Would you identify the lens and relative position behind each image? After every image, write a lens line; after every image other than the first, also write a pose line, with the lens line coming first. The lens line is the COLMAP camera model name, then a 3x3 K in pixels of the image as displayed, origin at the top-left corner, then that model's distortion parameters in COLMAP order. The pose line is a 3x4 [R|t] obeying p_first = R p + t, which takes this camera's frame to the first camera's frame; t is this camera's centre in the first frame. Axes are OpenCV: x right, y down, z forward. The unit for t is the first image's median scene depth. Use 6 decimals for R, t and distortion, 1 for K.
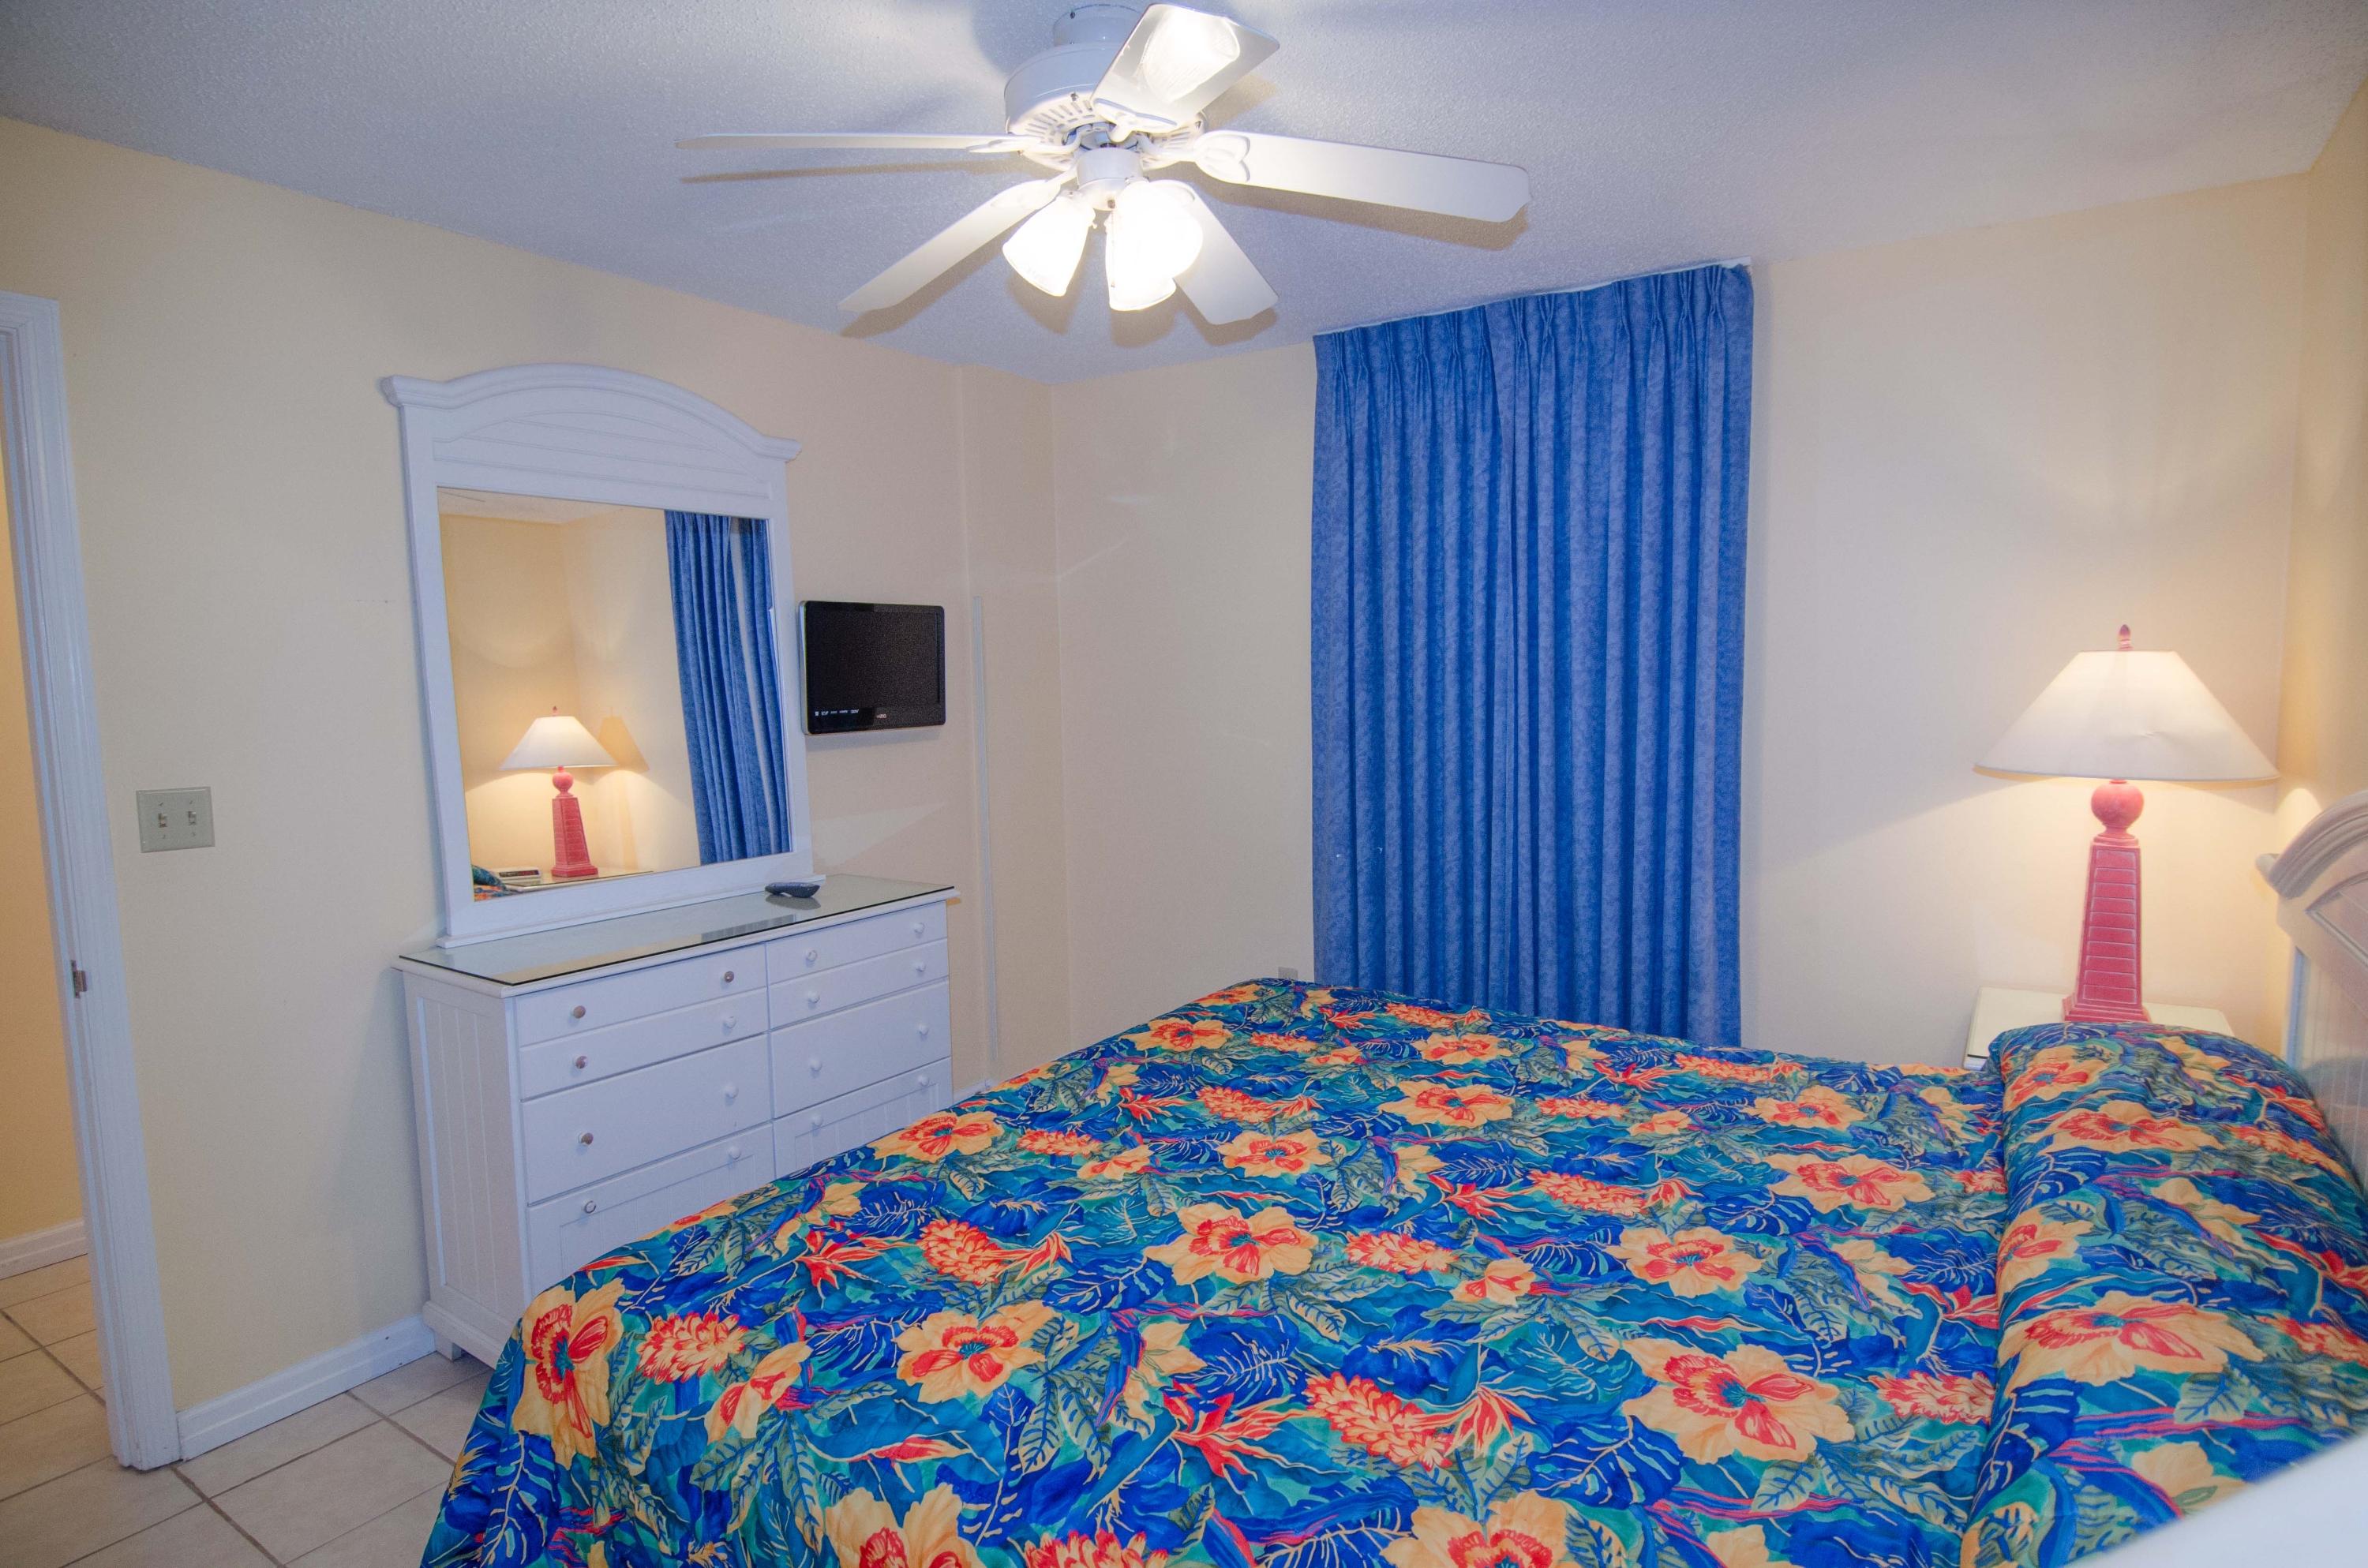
lens RADIAL K [[1286.7, 0, 1184.0], [0, 1286.7, 784.0], [0, 0, 1]] dist [-0.004666, -0.014522]
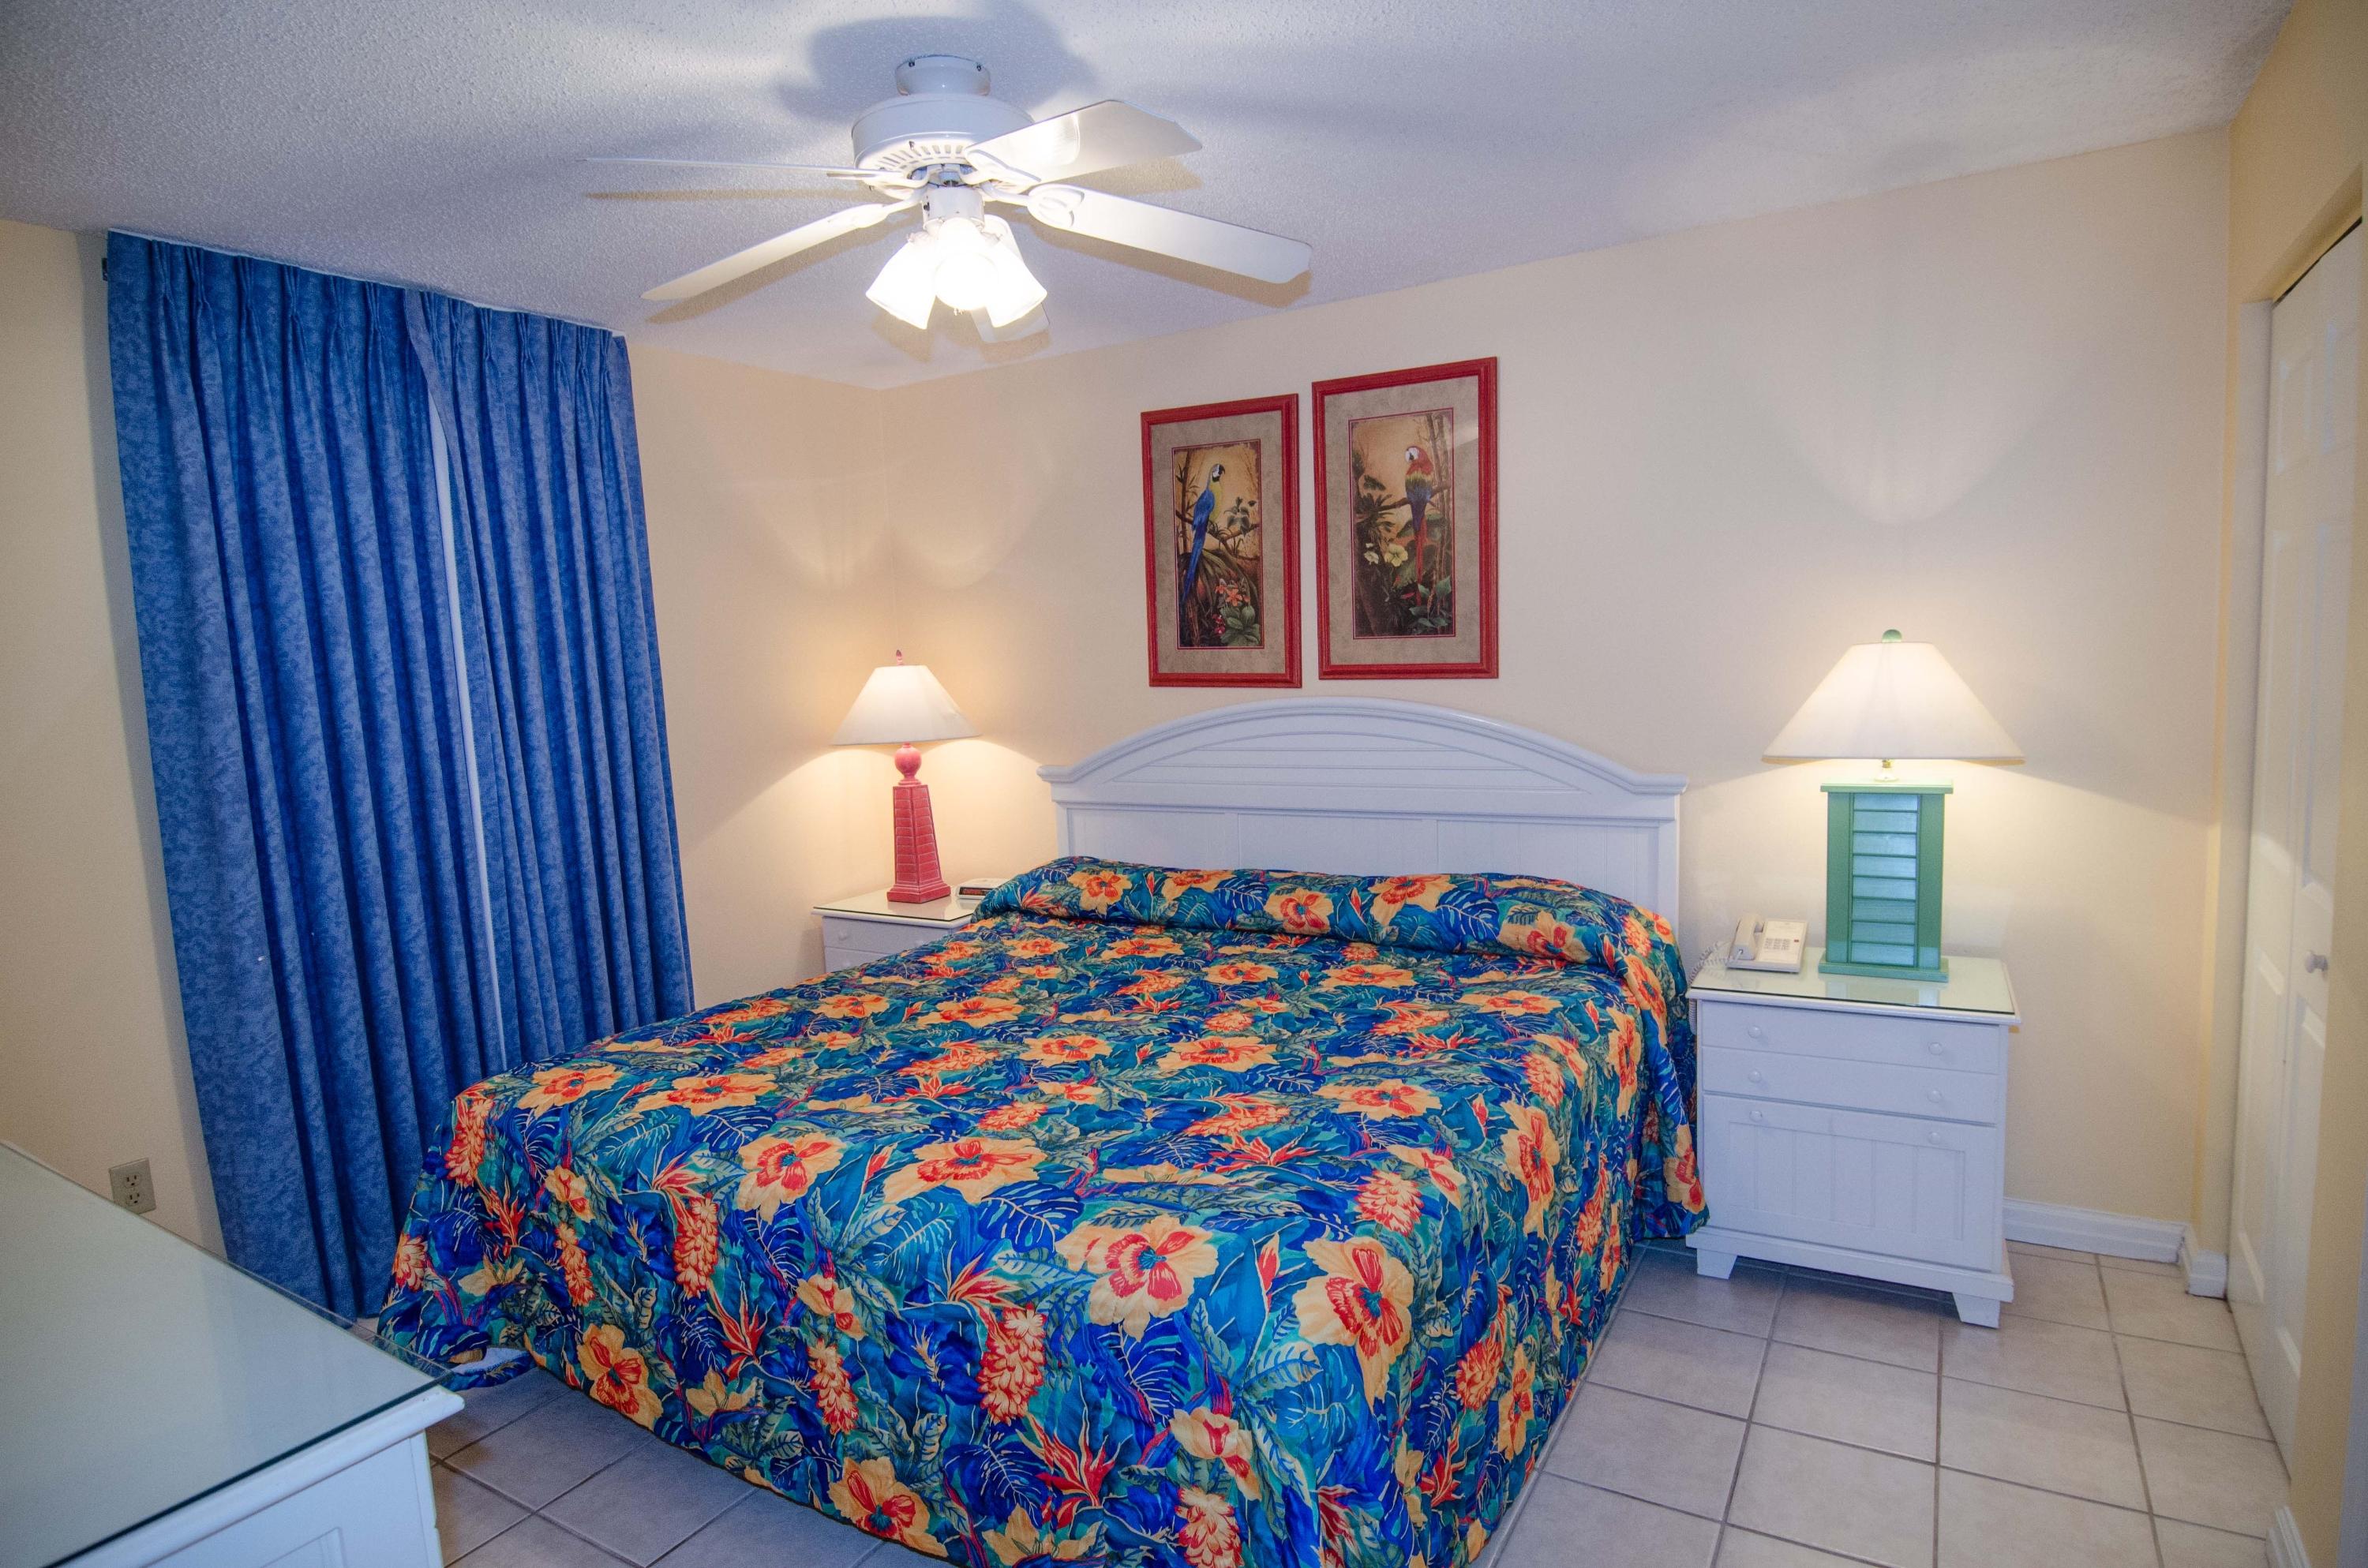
lens RADIAL K [[1286.7, 0, 1184.0], [0, 1286.7, 784.0], [0, 0, 1]] dist [-0.004666, -0.014522]
pose [[-0.053679, -0.082100, 0.995178, -1.273567], [0.134027, 0.987004, 0.088654, -0.076436], [-0.989523, 0.138139, -0.041977, 0.964642]]
